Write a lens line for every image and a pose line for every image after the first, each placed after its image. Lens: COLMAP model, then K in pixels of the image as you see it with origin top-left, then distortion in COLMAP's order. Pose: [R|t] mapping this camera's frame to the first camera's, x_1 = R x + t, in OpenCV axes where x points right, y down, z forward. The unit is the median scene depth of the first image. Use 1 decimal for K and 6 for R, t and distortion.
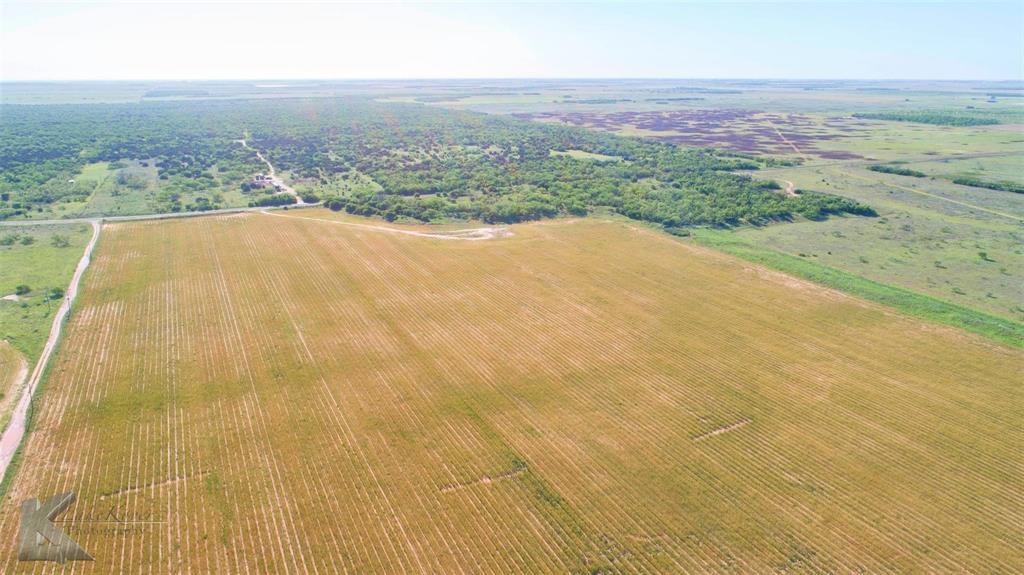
lens RADIAL K [[688.2, 0, 512.0], [0, 688.2, 287.5], [0, 0, 1]] dist [-0.014248, 0.008007]
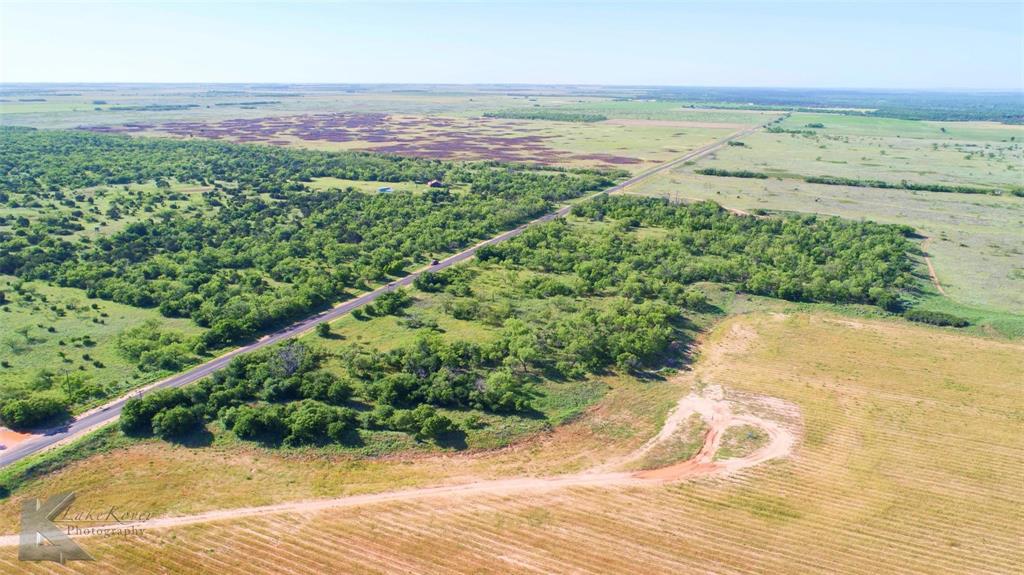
lens RADIAL K [[688.2, 0, 512.0], [0, 688.2, 287.5], [0, 0, 1]] dist [-0.014248, 0.008007]
pose [[0.773729, -0.177628, 0.608105, -0.260383], [0.181538, 0.981799, 0.055802, -0.139949], [-0.606949, 0.067219, 0.791893, 0.526182]]
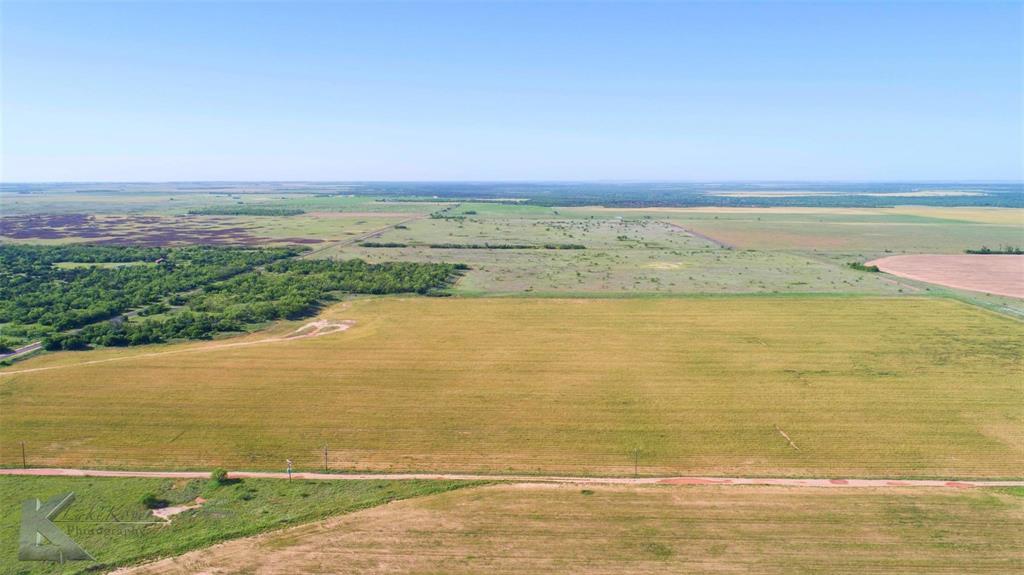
lens RADIAL K [[688.2, 0, 512.0], [0, 688.2, 287.5], [0, 0, 1]] dist [-0.014248, 0.008007]
pose [[0.459701, -0.141677, 0.876700, -0.548139], [0.264845, 0.964142, 0.016936, -0.054296], [-0.847663, 0.224404, 0.480740, 0.195583]]
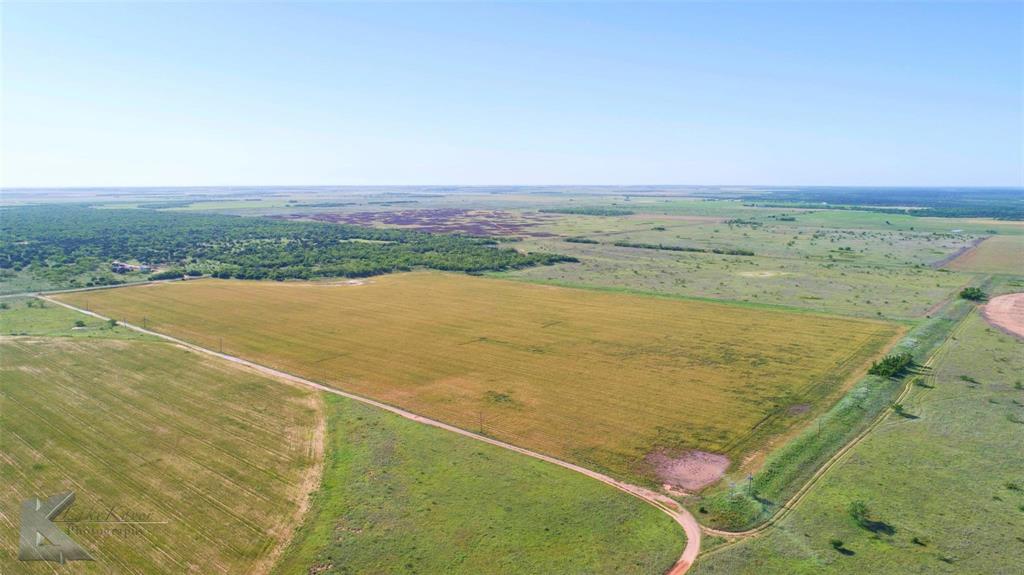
lens RADIAL K [[688.2, 0, 512.0], [0, 688.2, 287.5], [0, 0, 1]] dist [-0.014248, 0.008007]
pose [[0.908569, -0.064289, 0.412758, -0.243832], [0.124593, 0.984819, -0.120866, 0.108909], [-0.398722, 0.161241, 0.902786, -0.340036]]
